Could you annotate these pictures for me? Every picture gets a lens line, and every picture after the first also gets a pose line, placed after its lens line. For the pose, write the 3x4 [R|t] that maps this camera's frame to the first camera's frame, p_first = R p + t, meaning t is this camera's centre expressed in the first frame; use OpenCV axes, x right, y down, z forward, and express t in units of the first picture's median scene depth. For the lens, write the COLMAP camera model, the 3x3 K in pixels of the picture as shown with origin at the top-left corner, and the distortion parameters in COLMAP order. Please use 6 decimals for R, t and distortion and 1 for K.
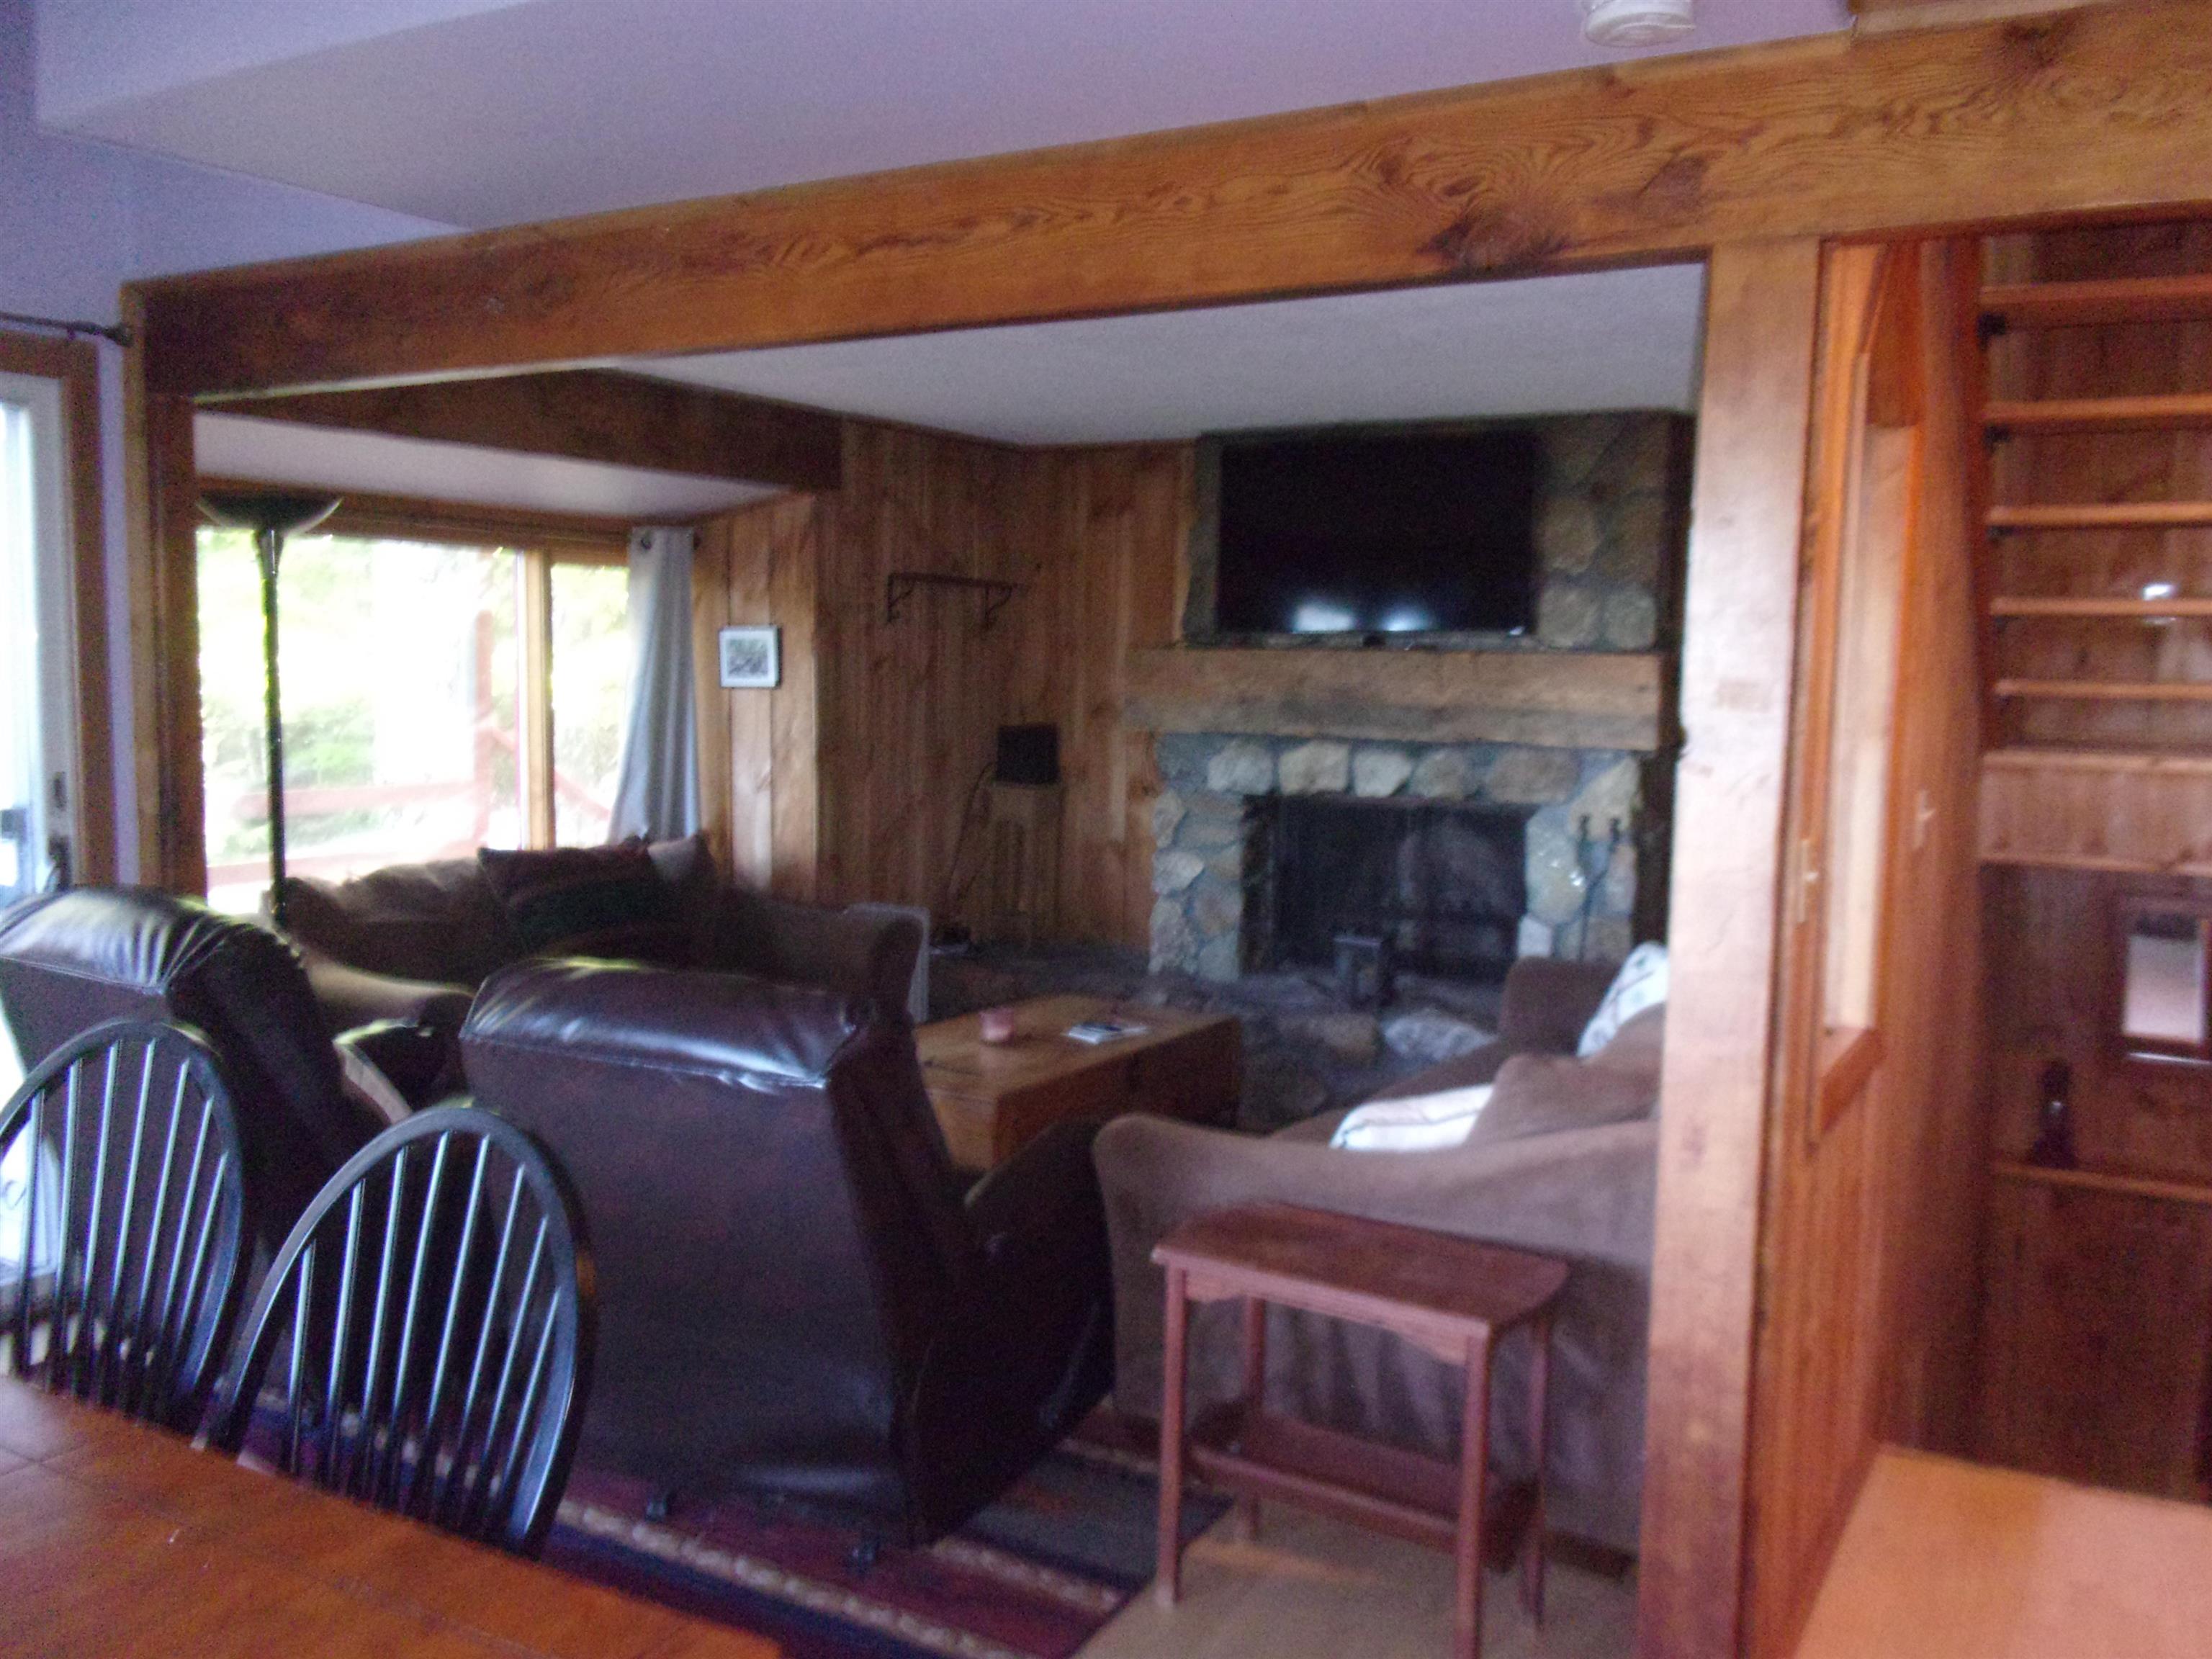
lens RADIAL K [[1814.0, 0, 1106.0], [0, 1814.0, 829.5], [0, 0, 1]] dist [0.046829, -0.112948]
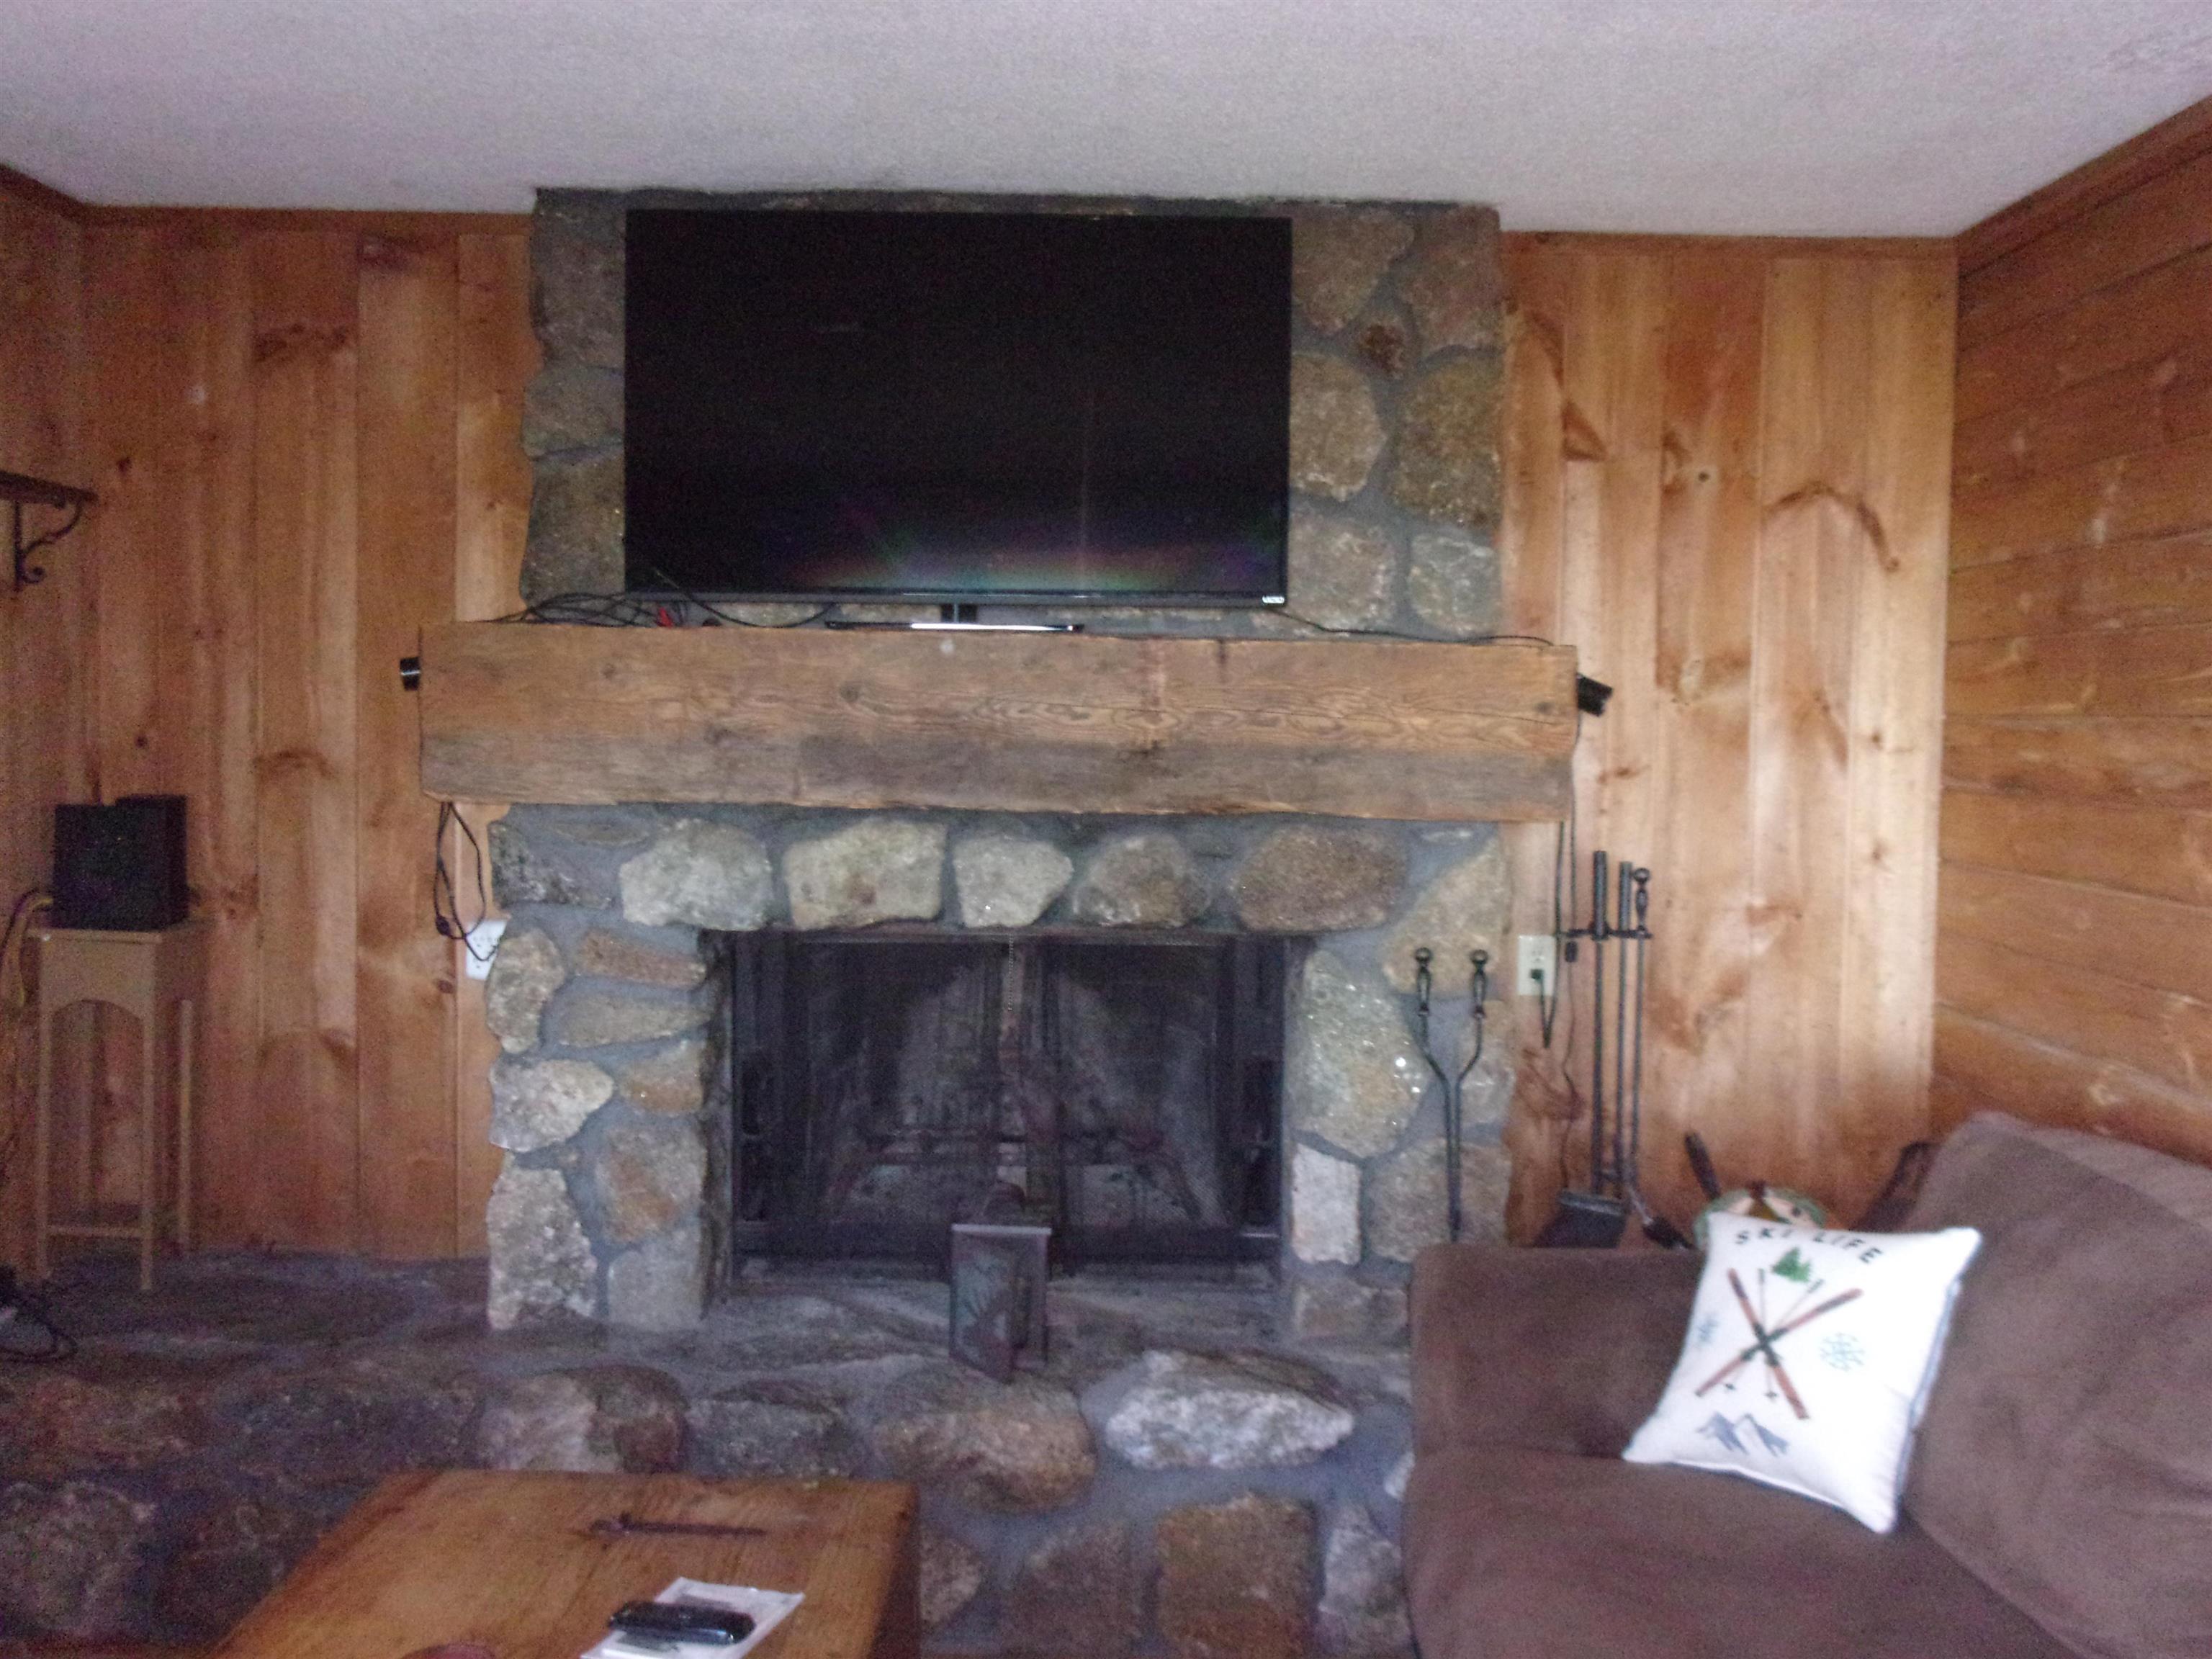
lens RADIAL K [[2076.6, 0, 1106.0], [0, 2076.6, 829.5], [0, 0, 1]] dist [0.004153, -0.005708]
pose [[0.863818, -0.027605, 0.503046, -0.108514], [0.044559, 0.998771, -0.021707, -0.030733], [-0.501829, 0.041166, 0.863987, 0.486103]]
